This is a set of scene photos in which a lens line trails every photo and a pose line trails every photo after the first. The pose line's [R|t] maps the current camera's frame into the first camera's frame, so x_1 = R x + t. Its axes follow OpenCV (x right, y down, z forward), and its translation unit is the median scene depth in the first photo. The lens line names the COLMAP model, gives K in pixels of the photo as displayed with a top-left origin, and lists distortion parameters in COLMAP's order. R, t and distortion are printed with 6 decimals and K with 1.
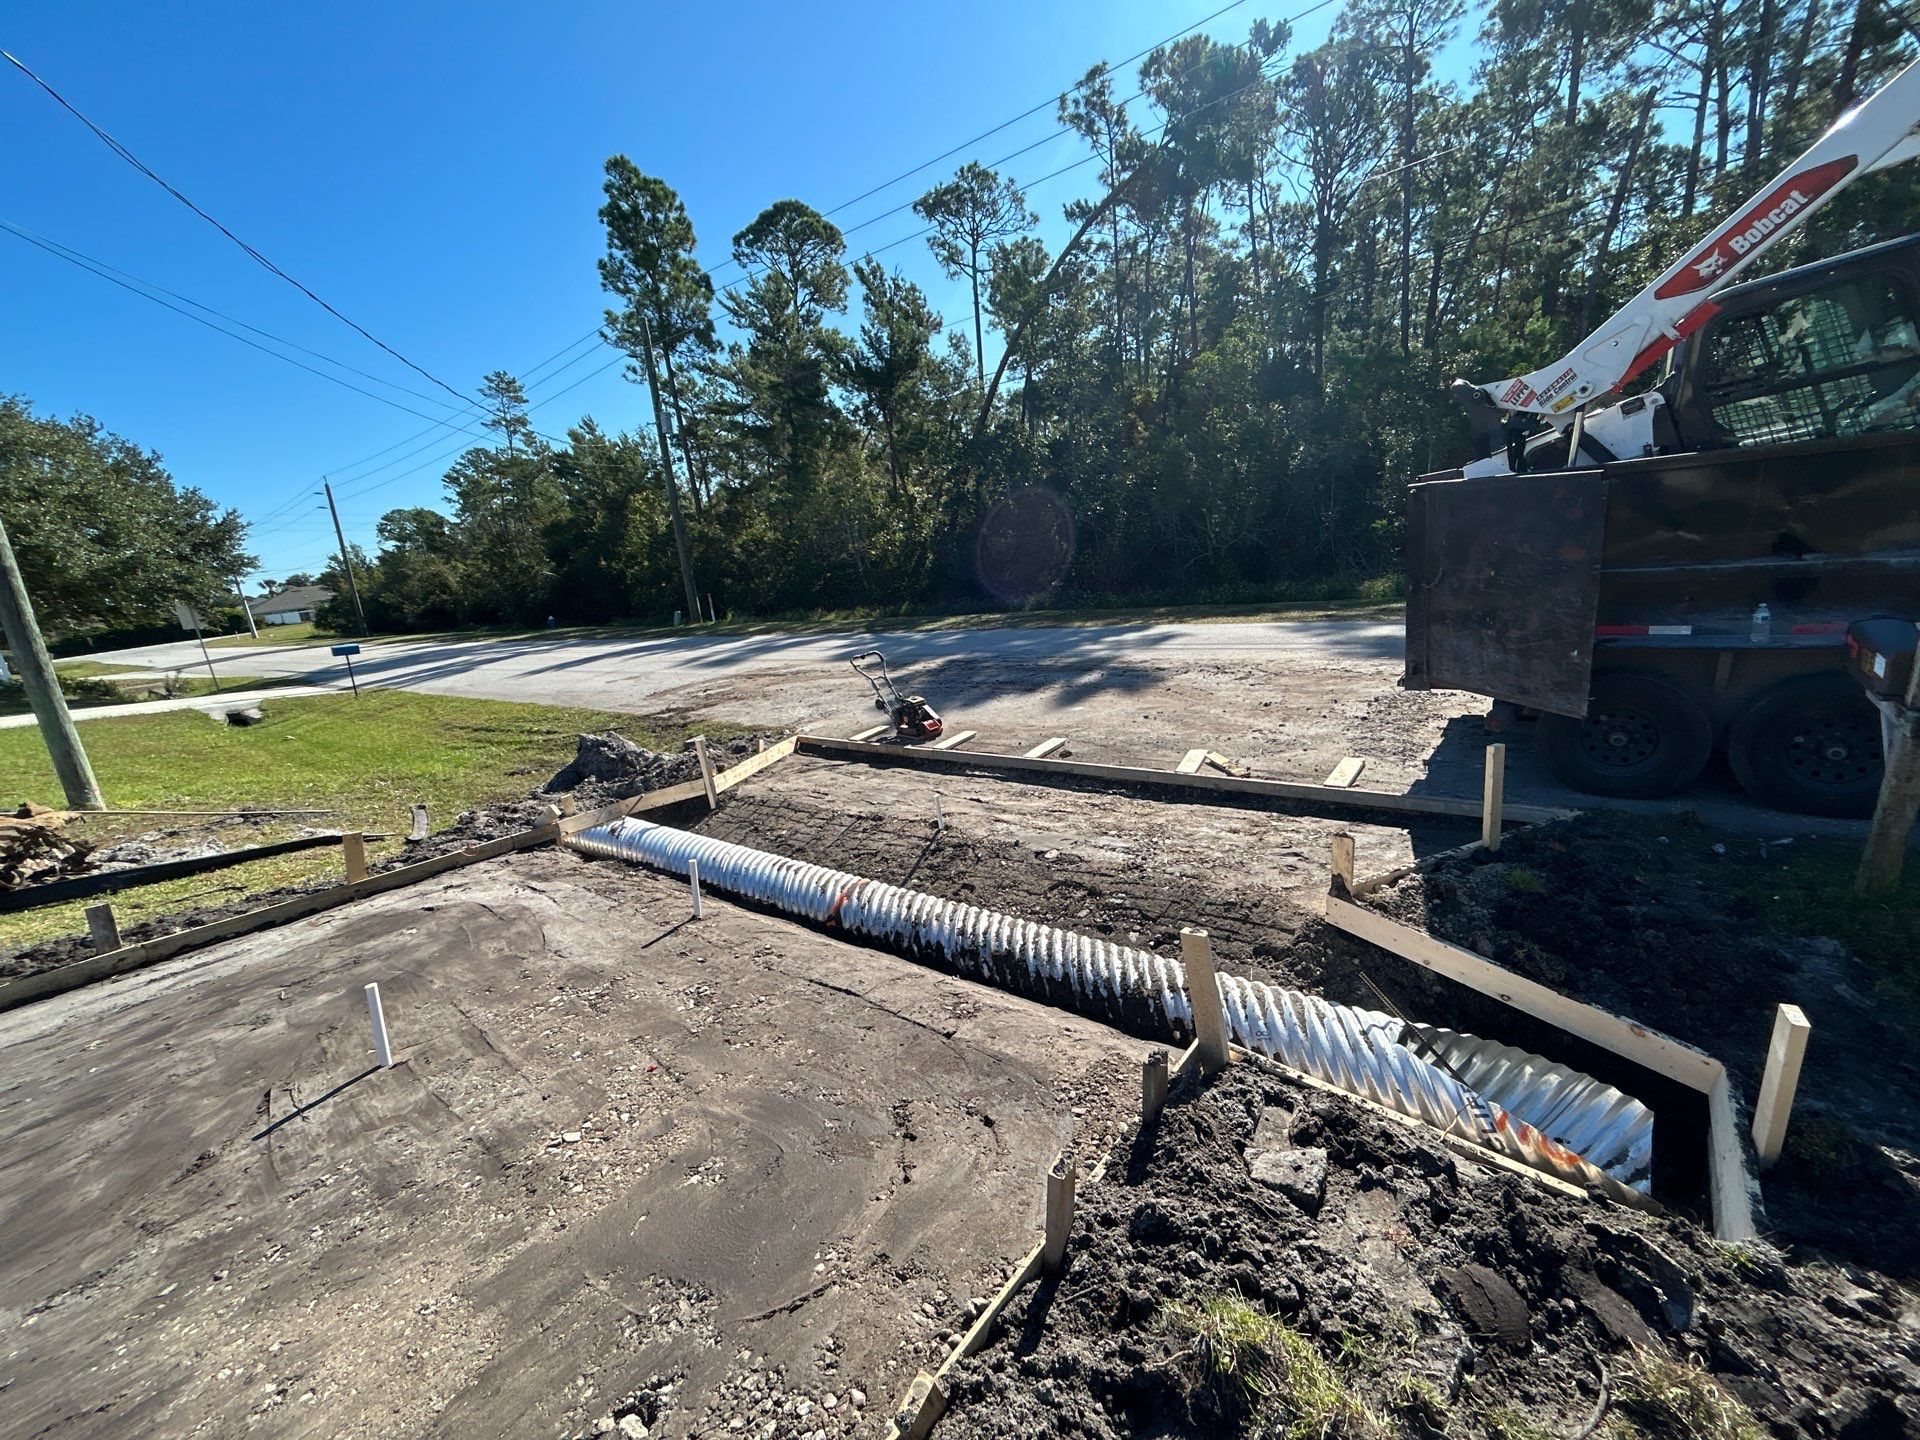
lens RADIAL K [[768.3, 0, 965.2], [0, 768.3, 725.9], [0, 0, 1]] dist [0.000255, 0.000653]
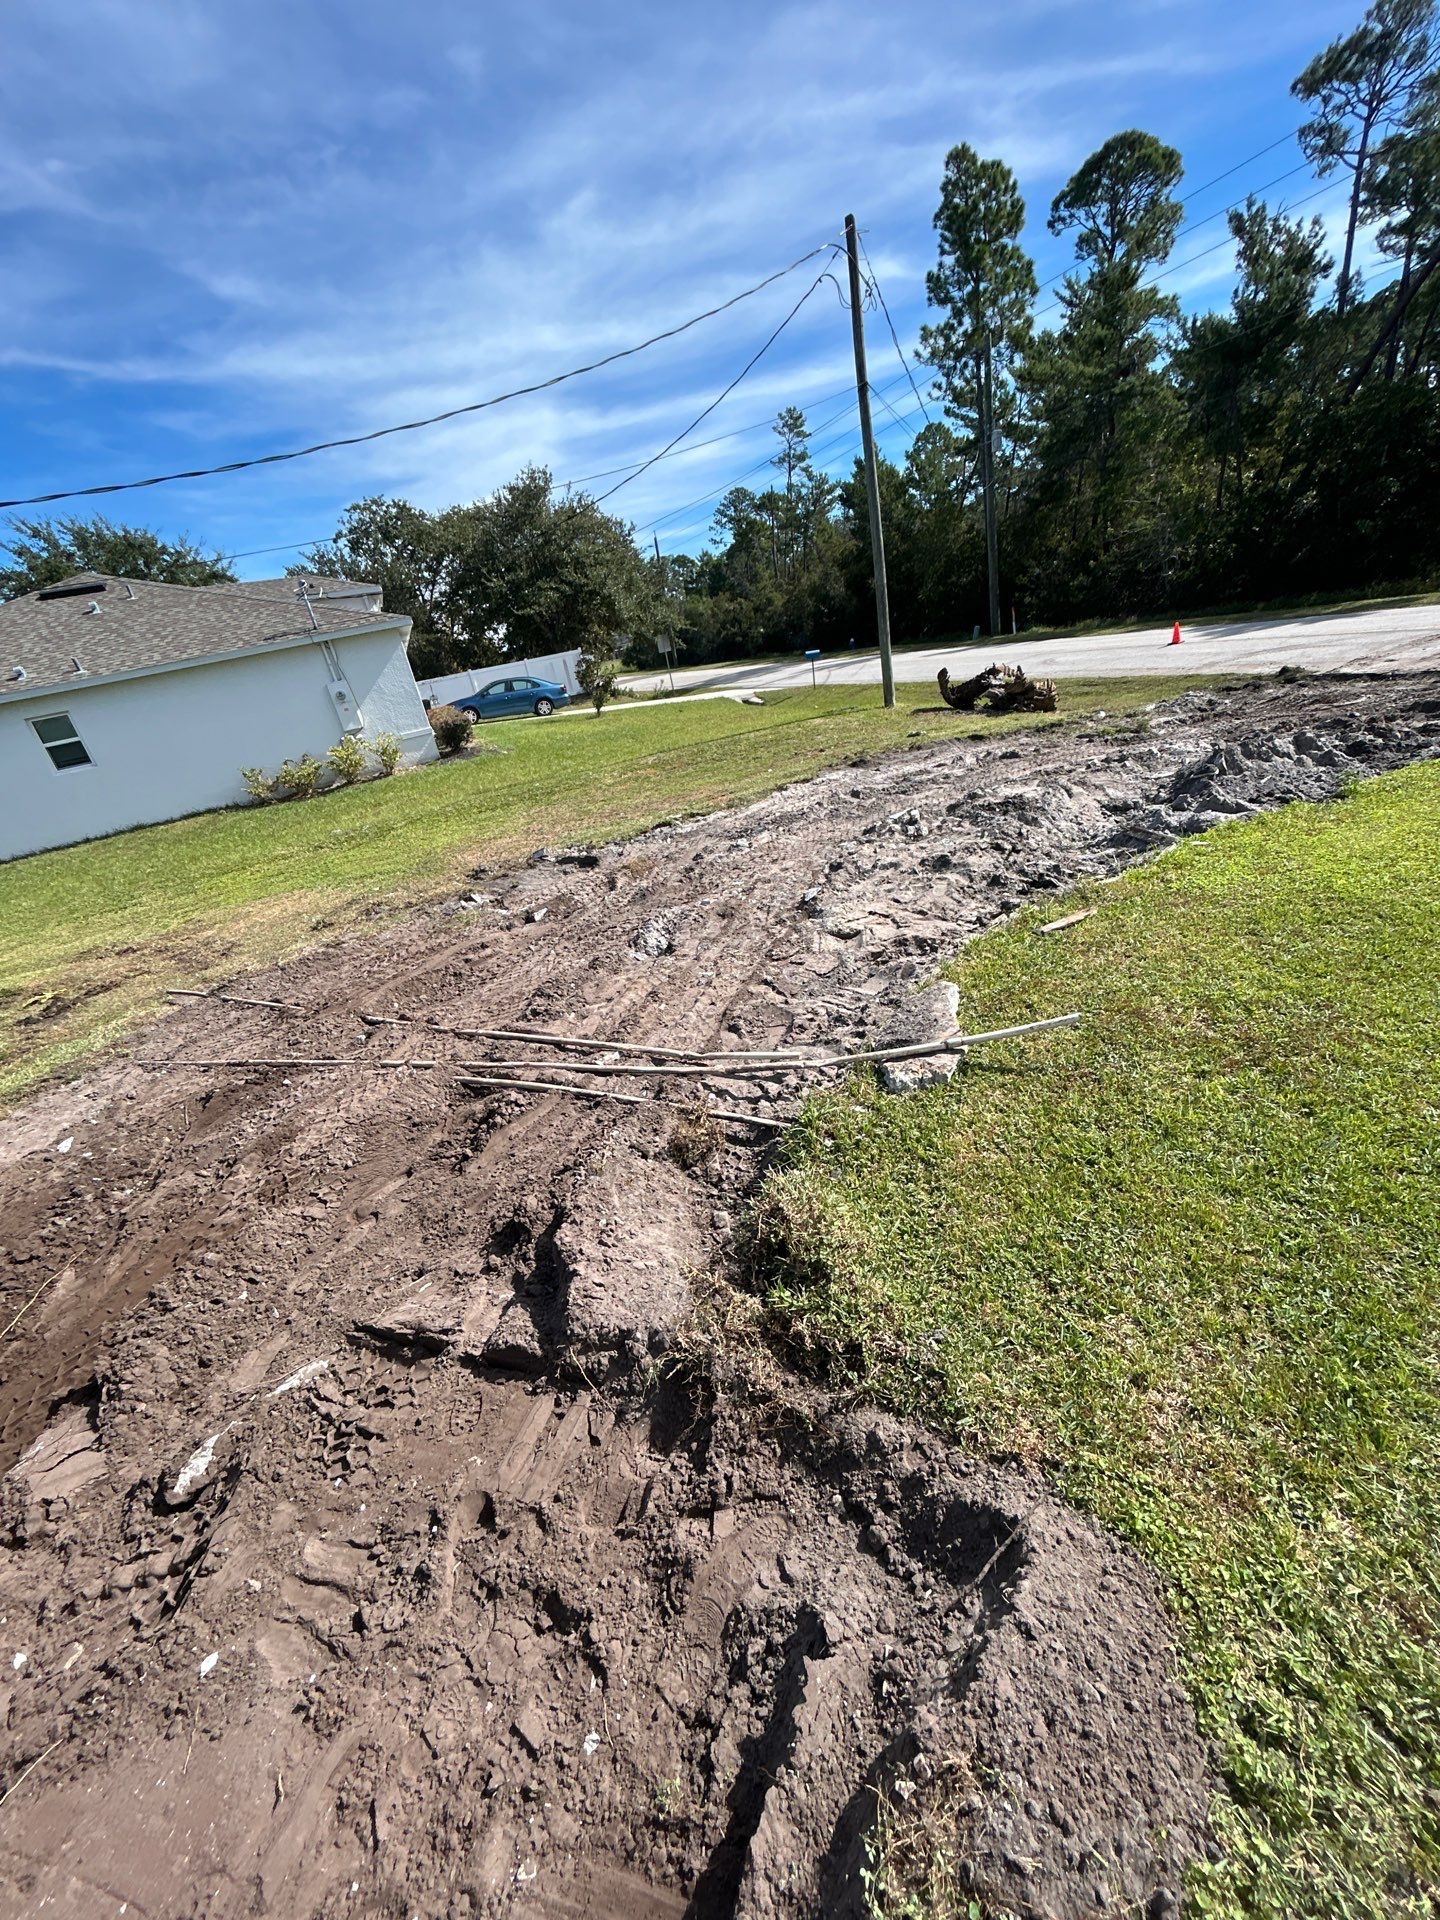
lens RADIAL K [[768.3, 0, 715.3], [0, 768.3, 962.1], [0, 0, 1]] dist [0.000255, 0.000653]
pose [[0.873778, 0.155520, -0.460787, -0.095626], [-0.039188, 0.966924, 0.252035, 0.051498], [0.484743, -0.202165, 0.850972, -0.221641]]
